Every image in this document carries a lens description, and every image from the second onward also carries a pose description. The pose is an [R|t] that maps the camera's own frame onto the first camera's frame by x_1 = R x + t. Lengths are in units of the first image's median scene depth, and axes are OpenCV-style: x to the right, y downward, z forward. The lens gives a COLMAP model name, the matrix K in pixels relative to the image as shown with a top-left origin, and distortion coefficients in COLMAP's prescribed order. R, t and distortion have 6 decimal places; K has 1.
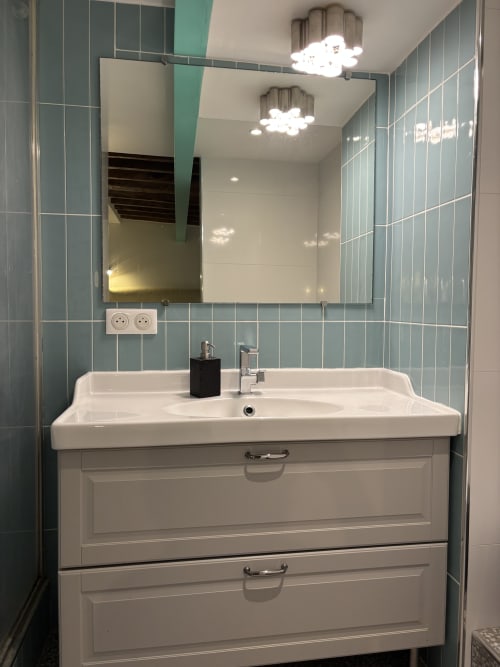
lens RADIAL K [[508.5, 0, 250.4], [0, 508.5, 333.9], [0, 0, 1]] dist [0.039066, -0.041491]
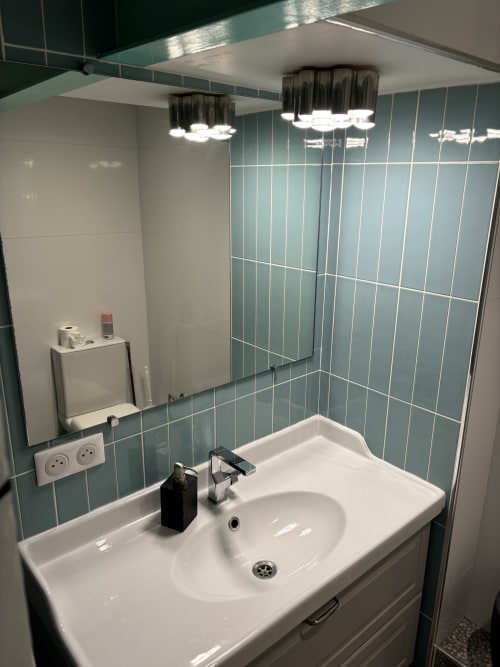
lens RADIAL K [[508.5, 0, 251.6], [0, 508.5, 329.2], [0, 0, 1]] dist [0.039066, -0.041491]
pose [[0.844043, -0.151823, 0.514336, -0.359503], [0.020582, 0.967553, 0.251829, -0.372459], [-0.535881, -0.201968, 0.819781, 0.313488]]
